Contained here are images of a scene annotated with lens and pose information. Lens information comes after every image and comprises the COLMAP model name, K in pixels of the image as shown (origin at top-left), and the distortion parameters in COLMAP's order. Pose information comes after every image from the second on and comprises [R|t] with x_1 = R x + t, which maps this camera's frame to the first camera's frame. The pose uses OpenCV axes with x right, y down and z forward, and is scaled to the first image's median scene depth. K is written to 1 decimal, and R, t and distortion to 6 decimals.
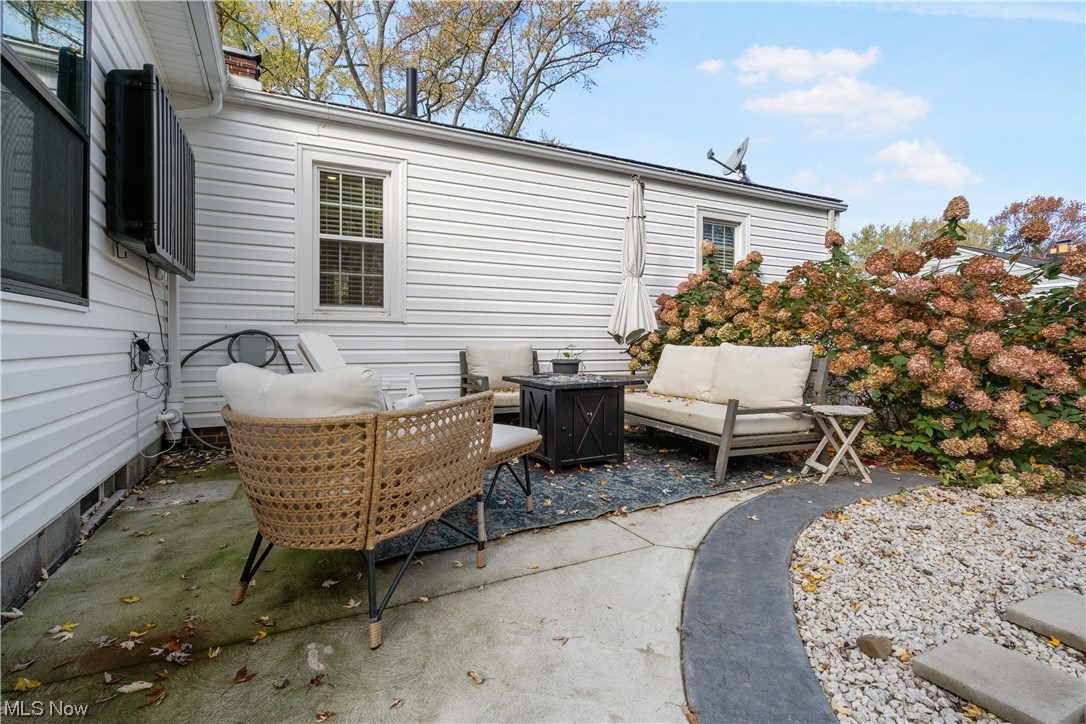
lens RADIAL K [[522.3, 0, 541.2], [0, 522.3, 354.6], [0, 0, 1]] dist [0.002238, 0.000630]
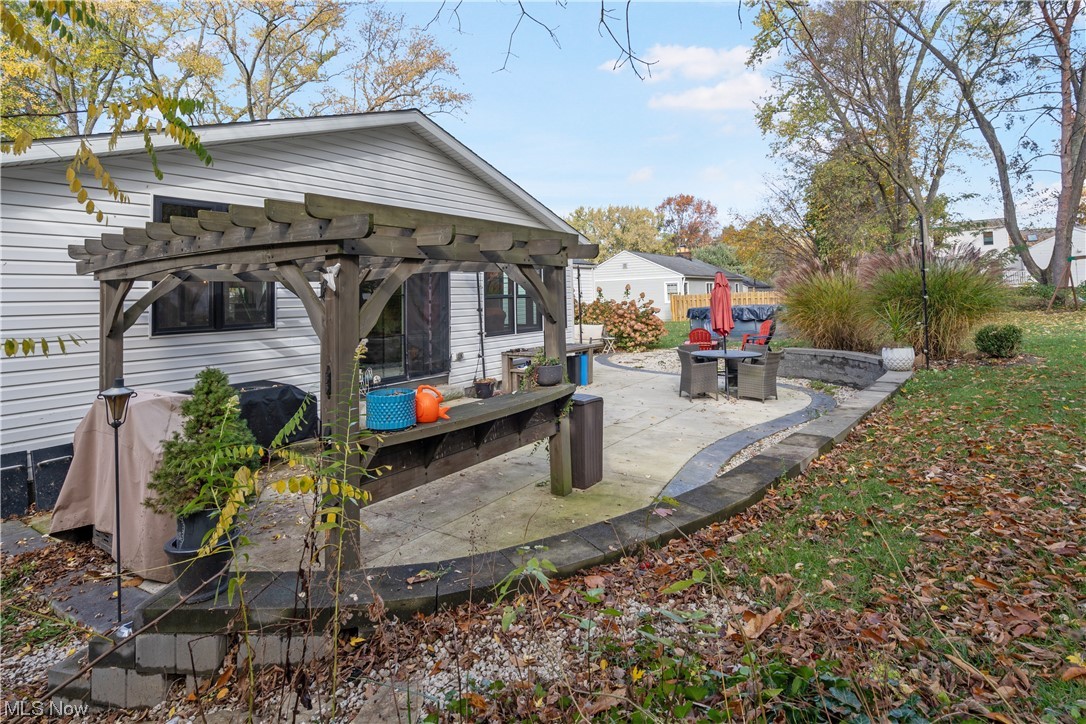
lens RADIAL K [[522.3, 0, 541.2], [0, 522.3, 354.6], [0, 0, 1]] dist [0.002238, 0.000630]
pose [[0.884050, -0.079067, 0.460656, -2.099376], [0.044676, 0.995370, 0.085108, -0.172547], [-0.465252, -0.054659, 0.883489, -2.816753]]
